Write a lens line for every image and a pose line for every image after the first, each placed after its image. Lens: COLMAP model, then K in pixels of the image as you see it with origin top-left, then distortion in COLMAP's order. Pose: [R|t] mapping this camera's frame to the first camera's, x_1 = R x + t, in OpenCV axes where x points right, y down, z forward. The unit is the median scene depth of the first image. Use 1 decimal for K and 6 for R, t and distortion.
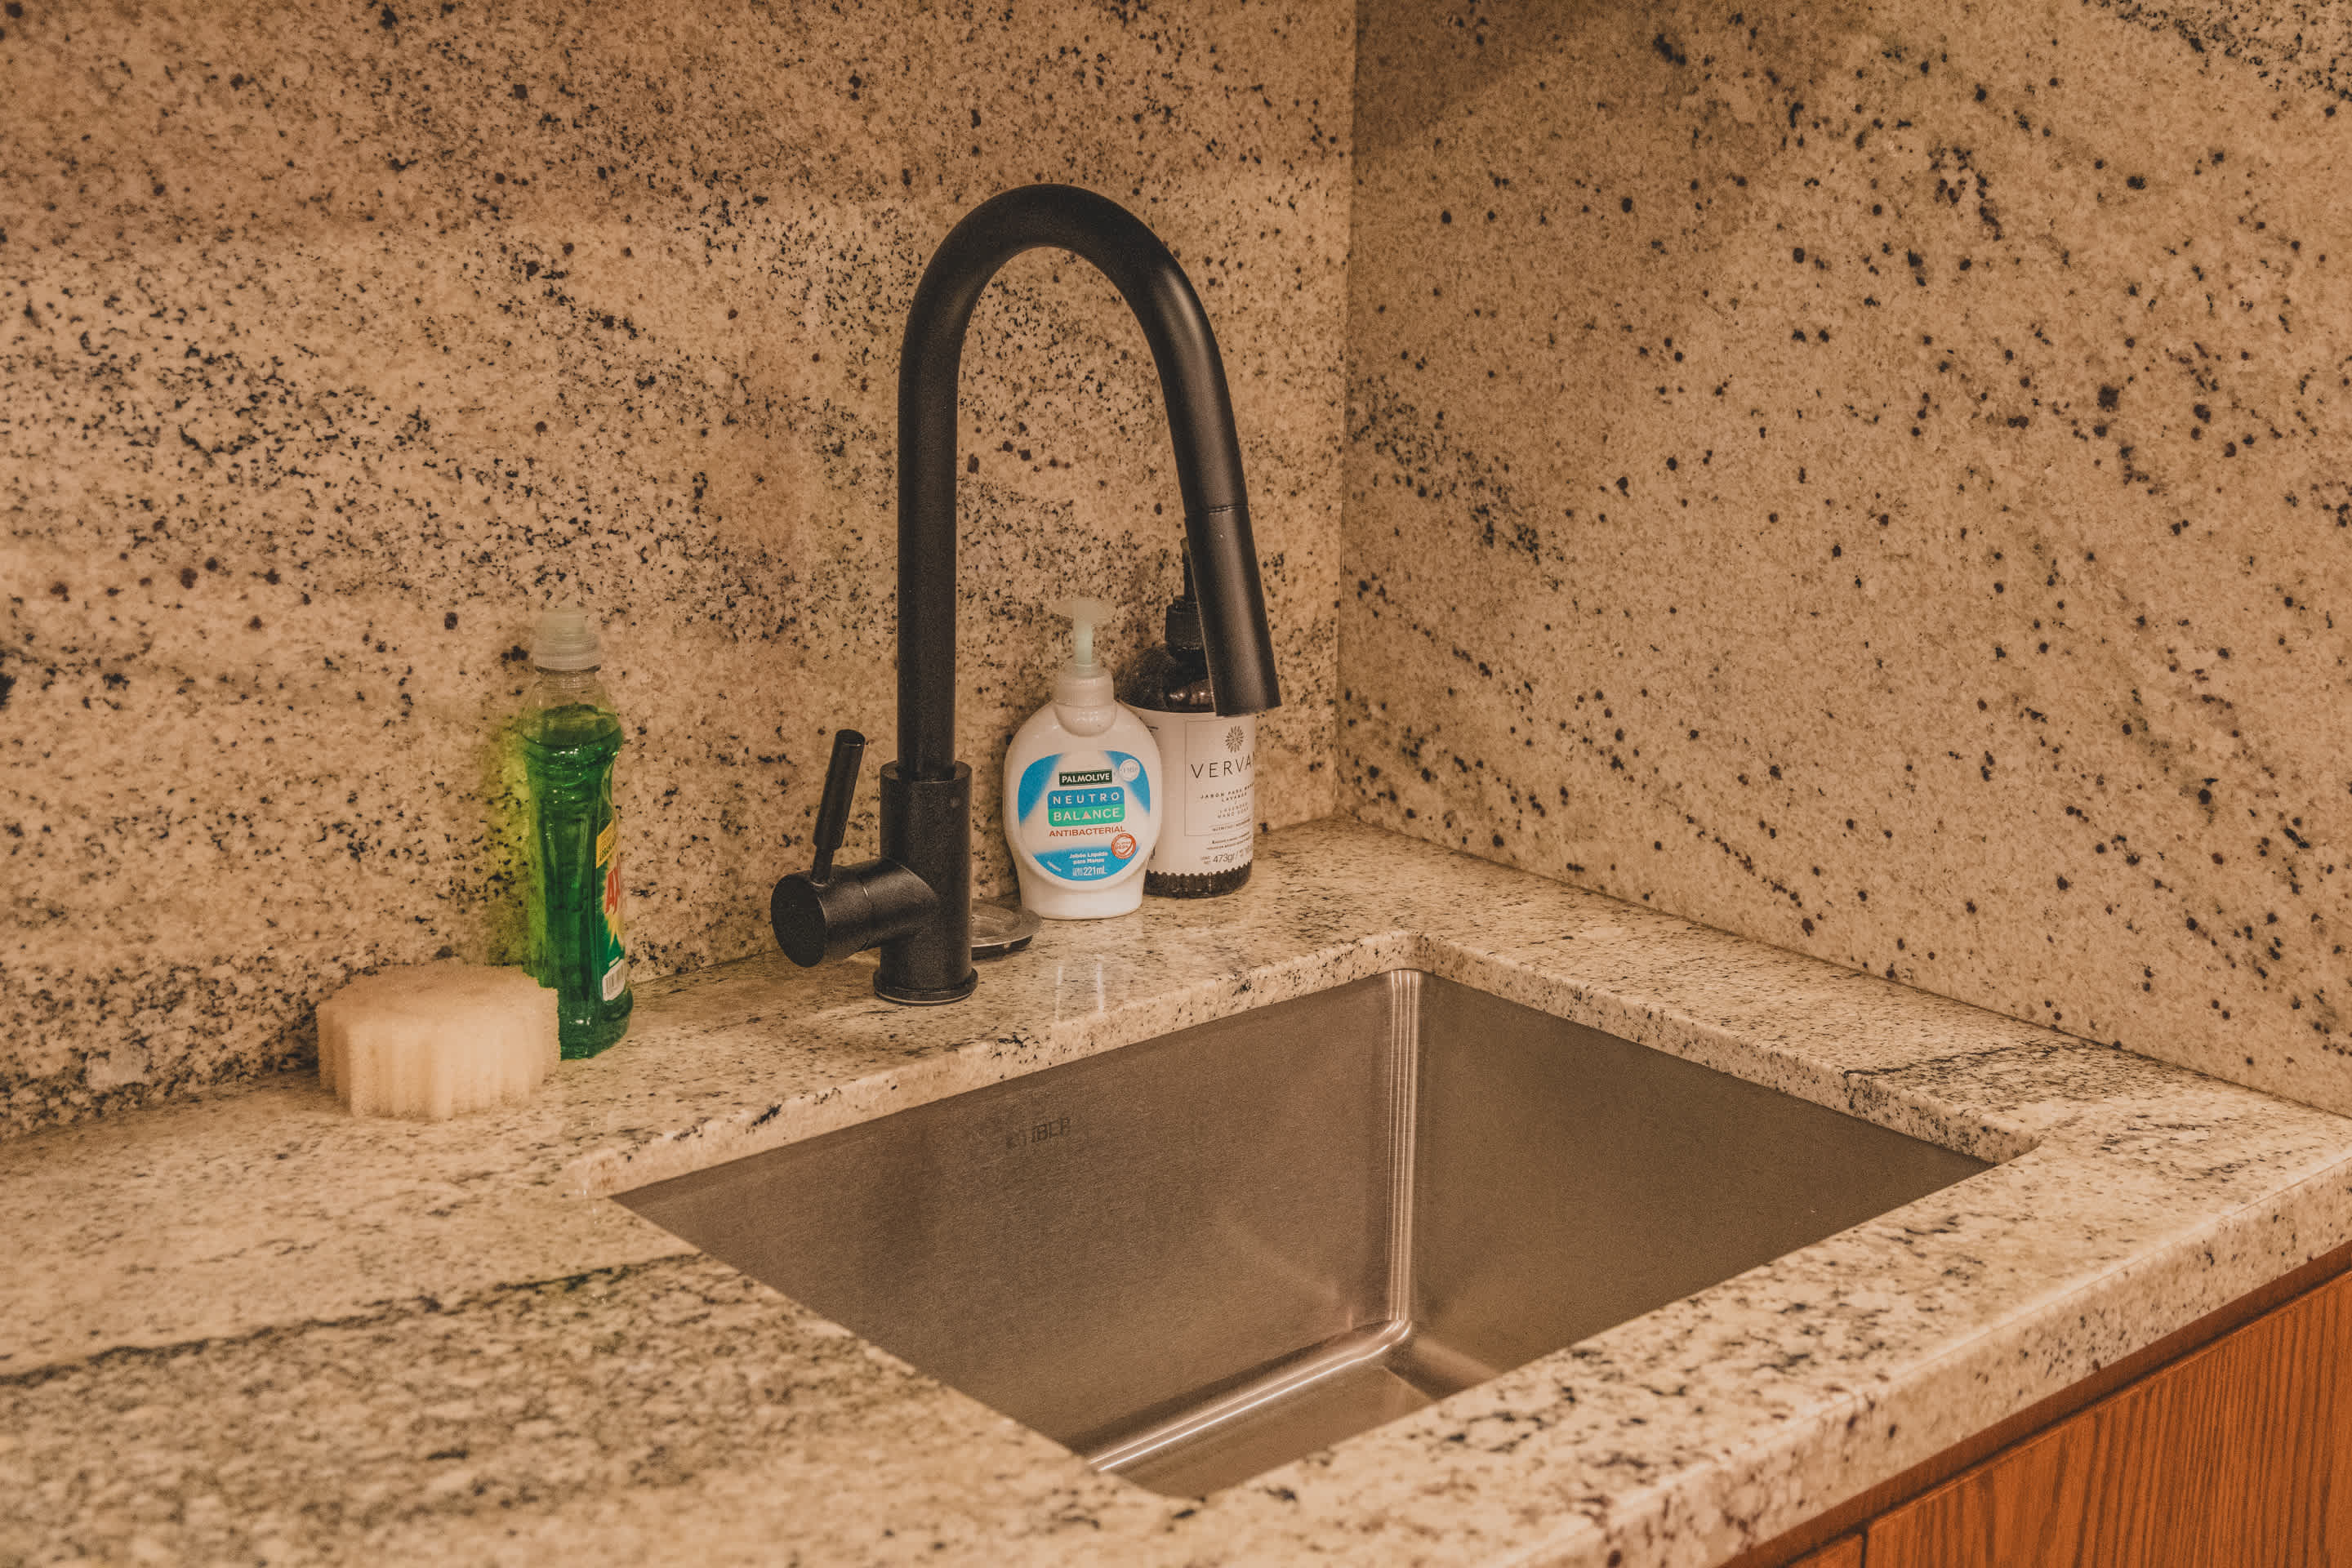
lens RADIAL K [[3137.5, 0, 1175.2], [0, 3137.5, 783.9], [0, 0, 1]] dist [-0.034679, 0.000000]
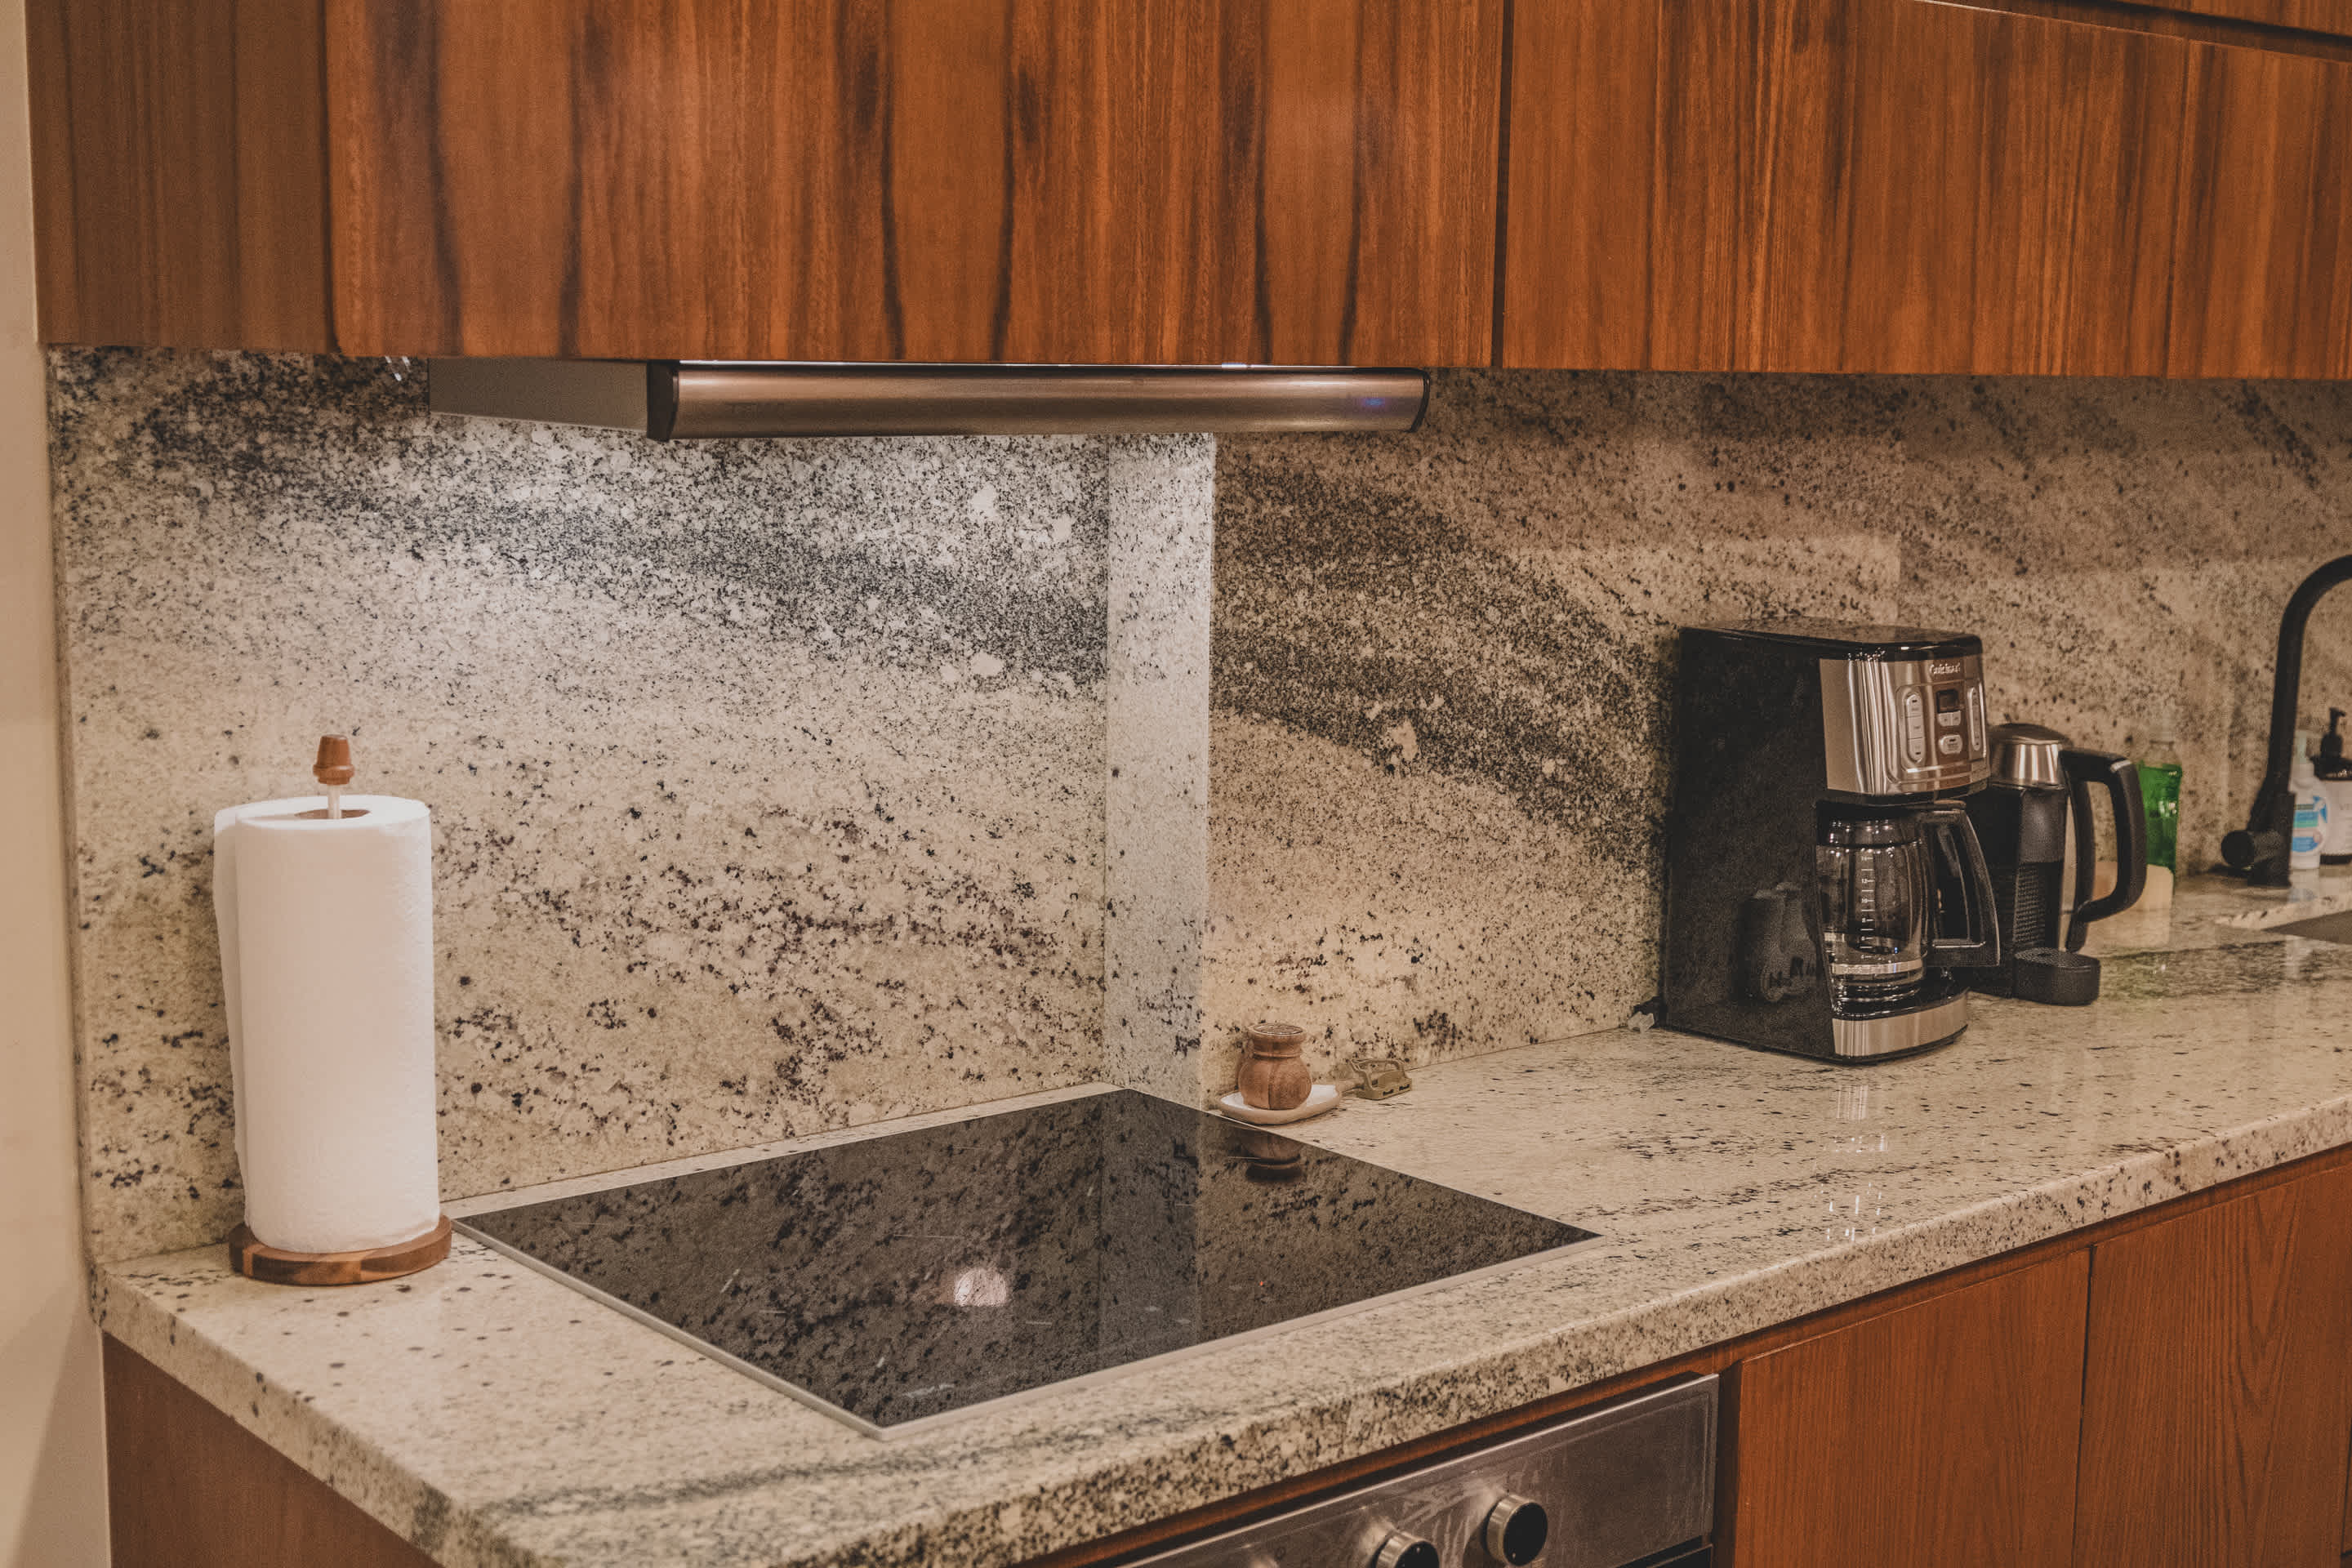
lens RADIAL K [[2959.5, 0, 1178.4], [0, 2959.5, 785.5], [0, 0, 1]] dist [0.000003, 0.000000]
pose [[0.999504, 0.014017, -0.028210, -0.917405], [-0.017116, 0.993473, -0.112780, 0.279299], [0.026445, 0.113207, 0.993219, -1.382057]]
